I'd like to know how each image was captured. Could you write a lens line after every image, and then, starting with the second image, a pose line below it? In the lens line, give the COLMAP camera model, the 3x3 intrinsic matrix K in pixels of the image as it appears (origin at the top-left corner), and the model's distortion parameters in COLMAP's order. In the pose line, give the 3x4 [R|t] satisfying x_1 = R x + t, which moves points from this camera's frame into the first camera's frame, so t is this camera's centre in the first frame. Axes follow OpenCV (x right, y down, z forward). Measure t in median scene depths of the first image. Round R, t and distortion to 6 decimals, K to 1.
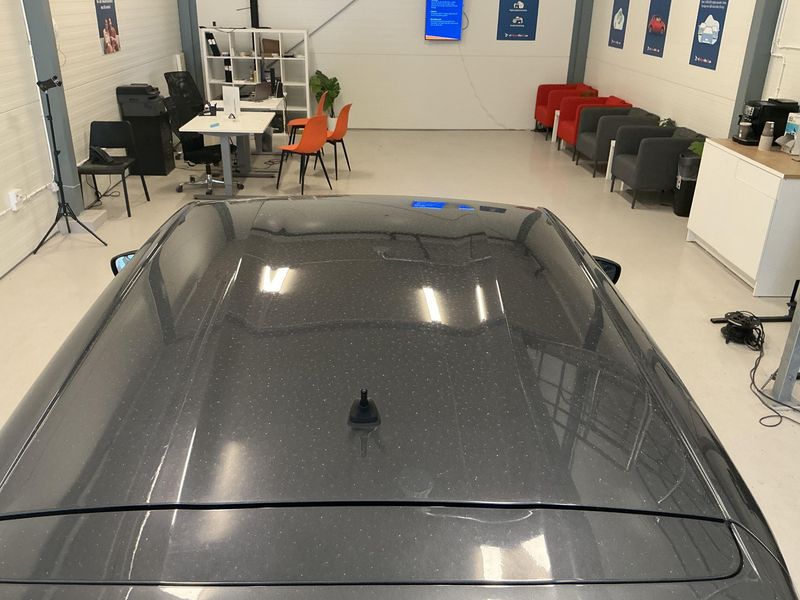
lens RADIAL K [[677.0, 0, 401.4], [0, 677.0, 297.6], [0, 0, 1]] dist [0.029750, -0.083886]
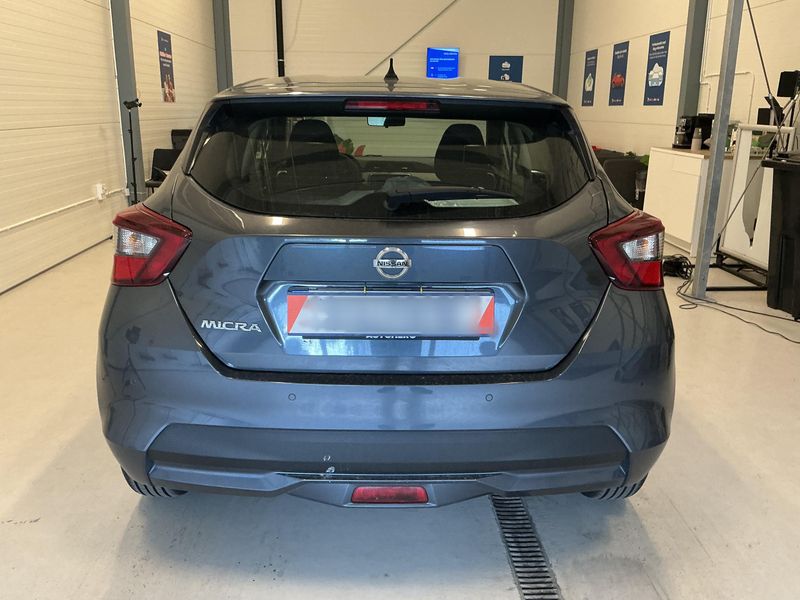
lens RADIAL K [[677.0, 0, 394.8], [0, 677.0, 300.1], [0, 0, 1]] dist [0.029750, -0.083886]
pose [[0.999820, -0.007184, -0.017566, 0.000299], [0.004506, 0.988974, -0.148019, 0.177633], [0.018436, 0.147913, 0.988829, -0.154831]]
